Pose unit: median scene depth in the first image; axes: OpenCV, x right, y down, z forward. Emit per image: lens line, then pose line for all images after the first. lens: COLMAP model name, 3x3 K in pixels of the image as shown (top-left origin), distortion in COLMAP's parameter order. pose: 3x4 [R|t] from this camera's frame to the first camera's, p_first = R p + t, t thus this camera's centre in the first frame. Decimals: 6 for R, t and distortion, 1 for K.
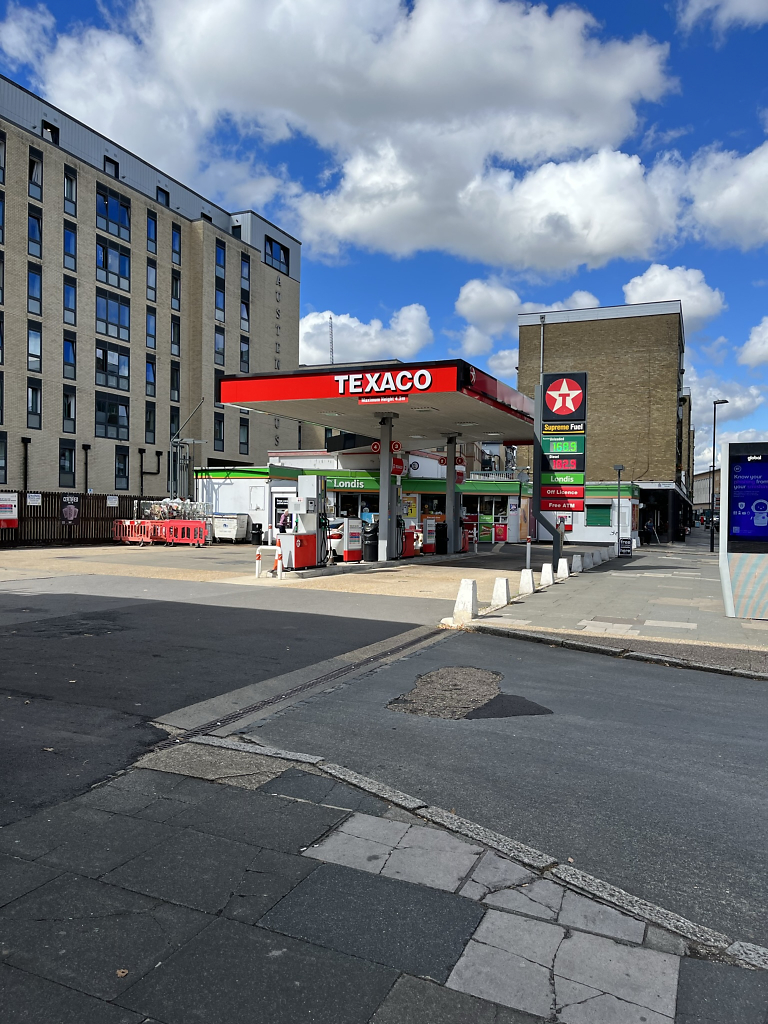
lens RADIAL K [[753.8, 0, 383.3], [0, 753.8, 524.3], [0, 0, 1]] dist [0.005484, 0.000016]
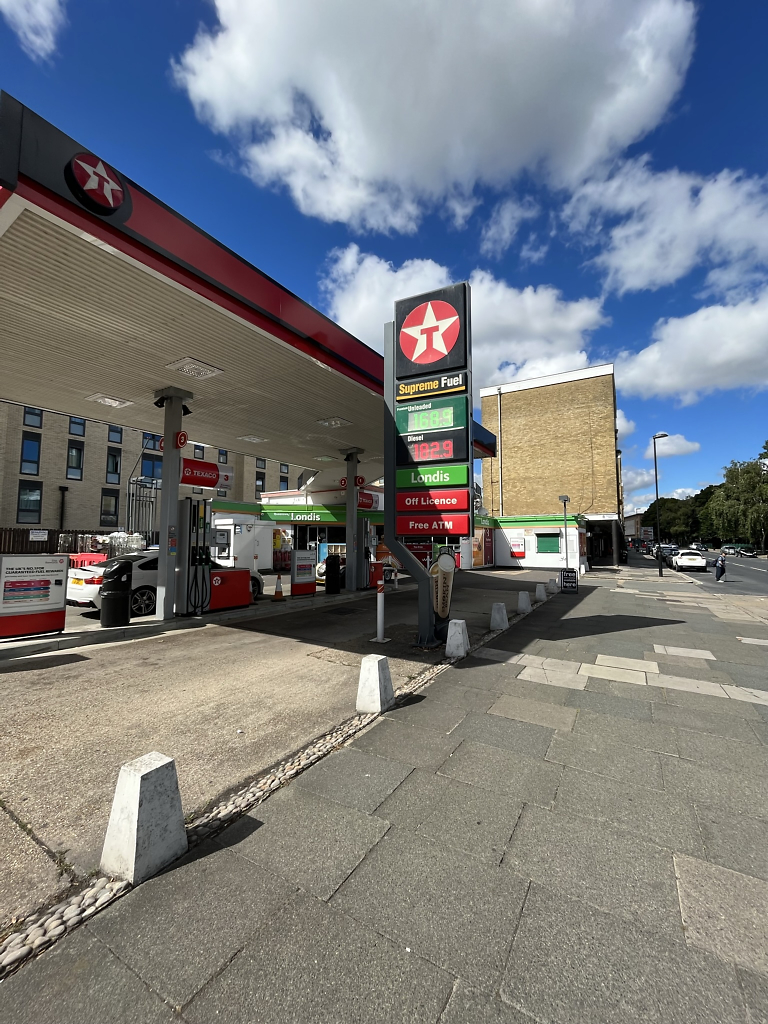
lens RADIAL K [[424.4, 0, 384.0], [0, 424.4, 512.0], [0, 0, 1]] dist [0.000474, -0.000121]
pose [[0.992576, -0.022031, -0.119617, 0.154768], [0.011170, 0.995814, -0.090722, -0.004410], [0.121115, 0.088712, 0.988666, 0.445205]]
